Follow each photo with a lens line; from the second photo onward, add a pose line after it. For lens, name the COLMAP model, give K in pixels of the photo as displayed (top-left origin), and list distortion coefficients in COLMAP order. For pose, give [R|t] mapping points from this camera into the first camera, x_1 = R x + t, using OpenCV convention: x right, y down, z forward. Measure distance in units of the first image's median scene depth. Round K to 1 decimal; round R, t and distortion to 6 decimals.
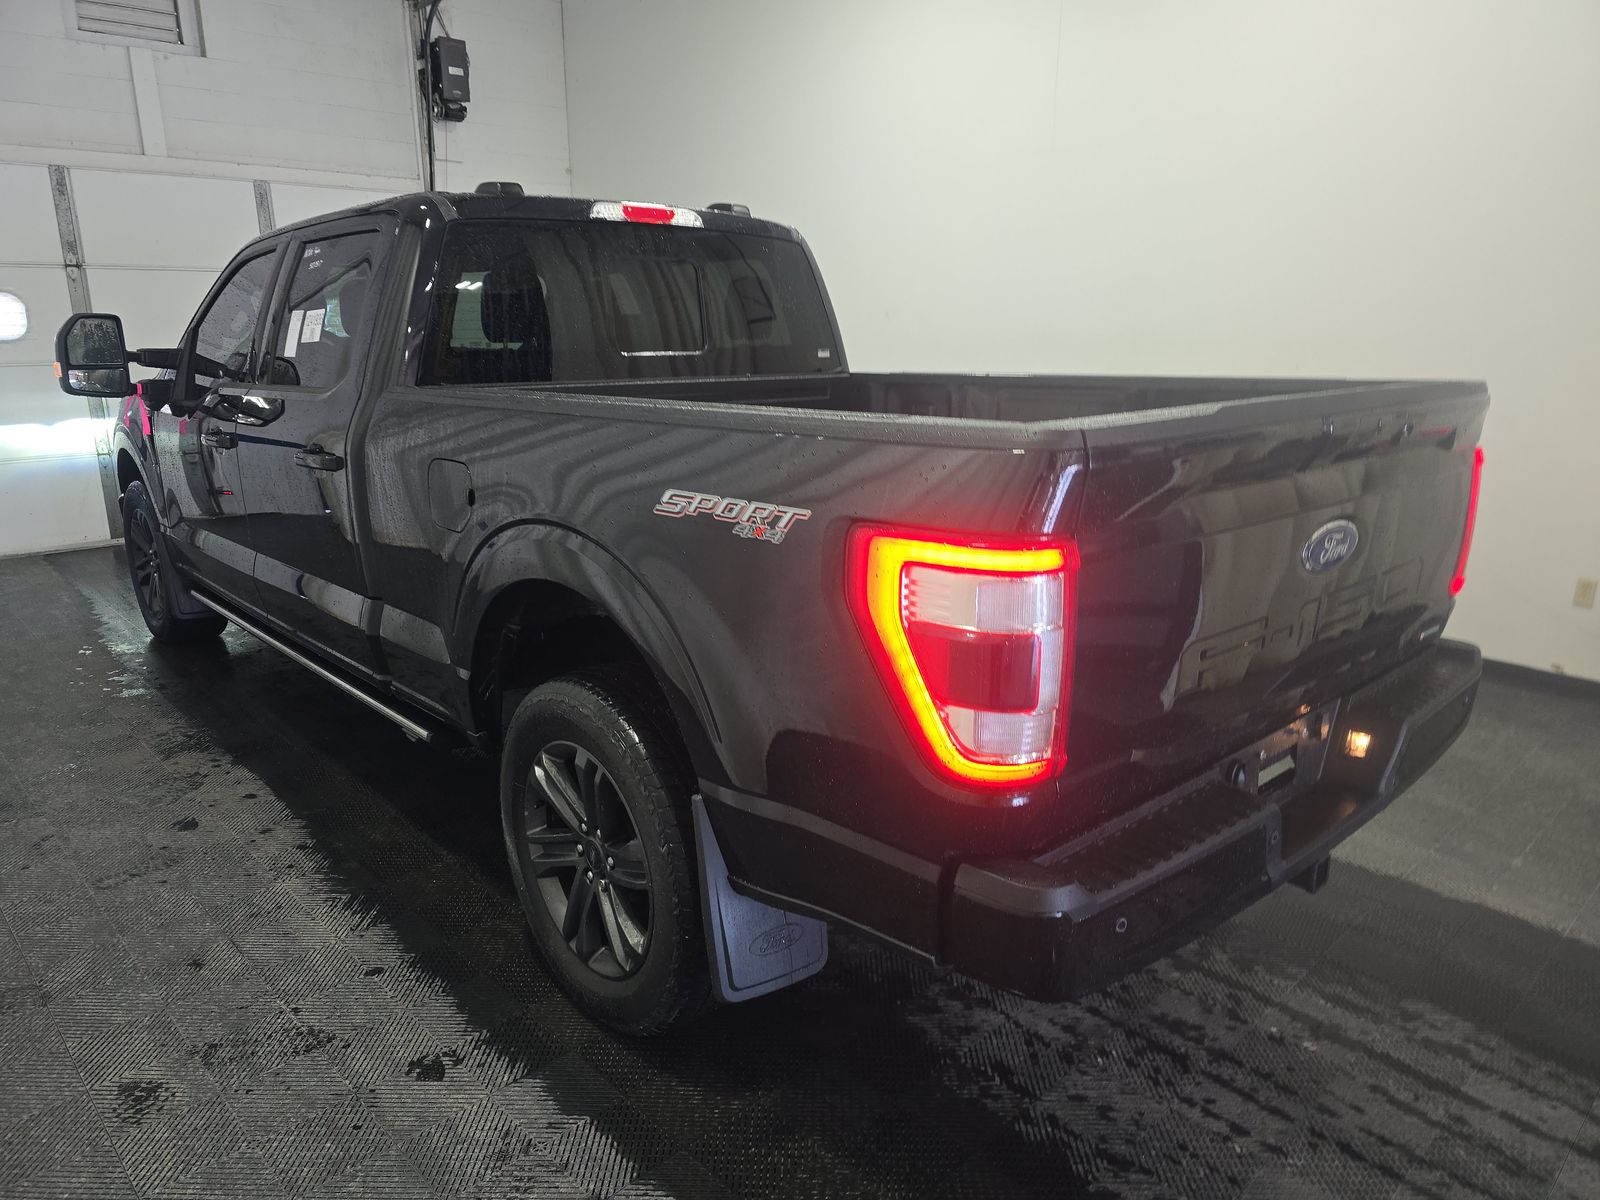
lens RADIAL K [[1062.6, 0, 801.1], [0, 1062.6, 574.3], [0, 0, 1]] dist [0.072346, -0.076755]
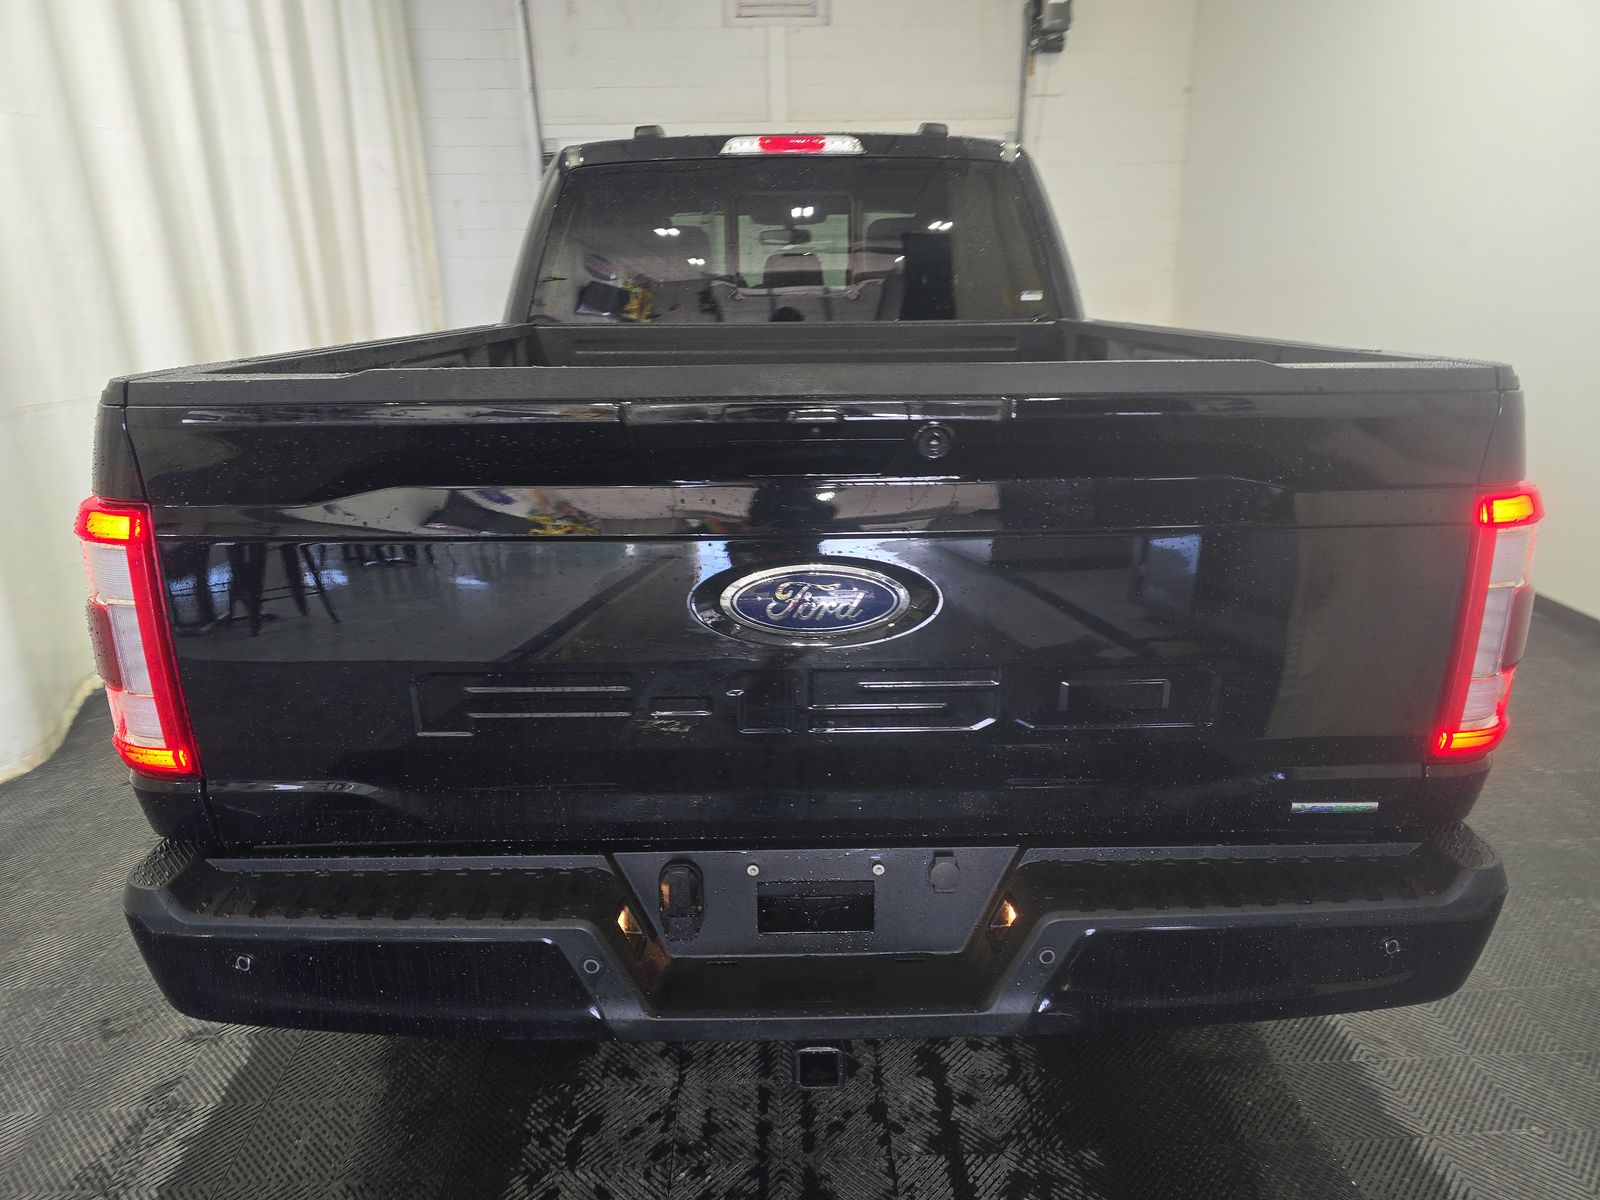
lens RADIAL K [[1062.6, 0, 801.1], [0, 1062.6, 574.3], [0, 0, 1]] dist [0.072346, -0.076755]
pose [[0.754183, 0.174699, -0.633000, 0.509535], [-0.141455, 0.984552, 0.103187, -0.060973], [0.641248, 0.011719, 0.767244, 0.277509]]
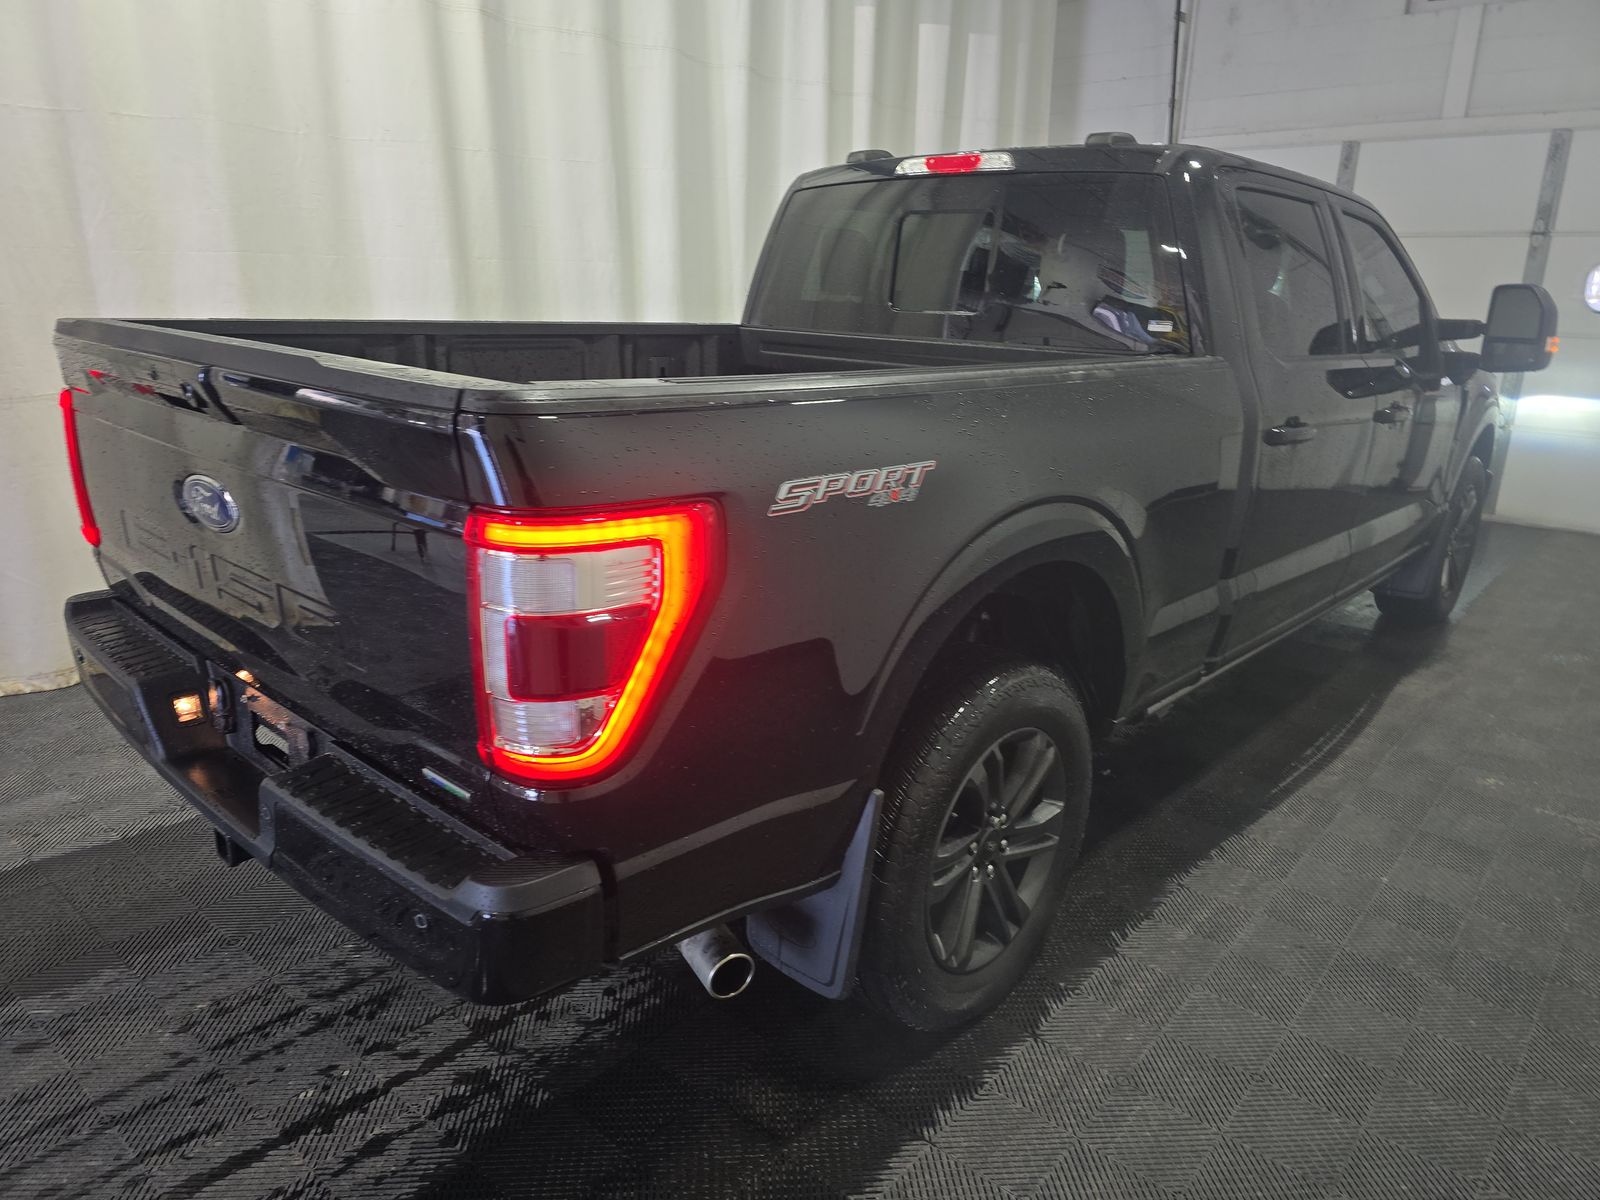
lens RADIAL K [[1107.2, 0, 818.2], [0, 1107.2, 576.2], [0, 0, 1]] dist [0.001327, -0.001369]
pose [[0.097218, 0.266325, -0.958968, 0.853013], [-0.249921, 0.939192, 0.235497, -0.188494], [0.963373, 0.216771, 0.157867, 0.785917]]
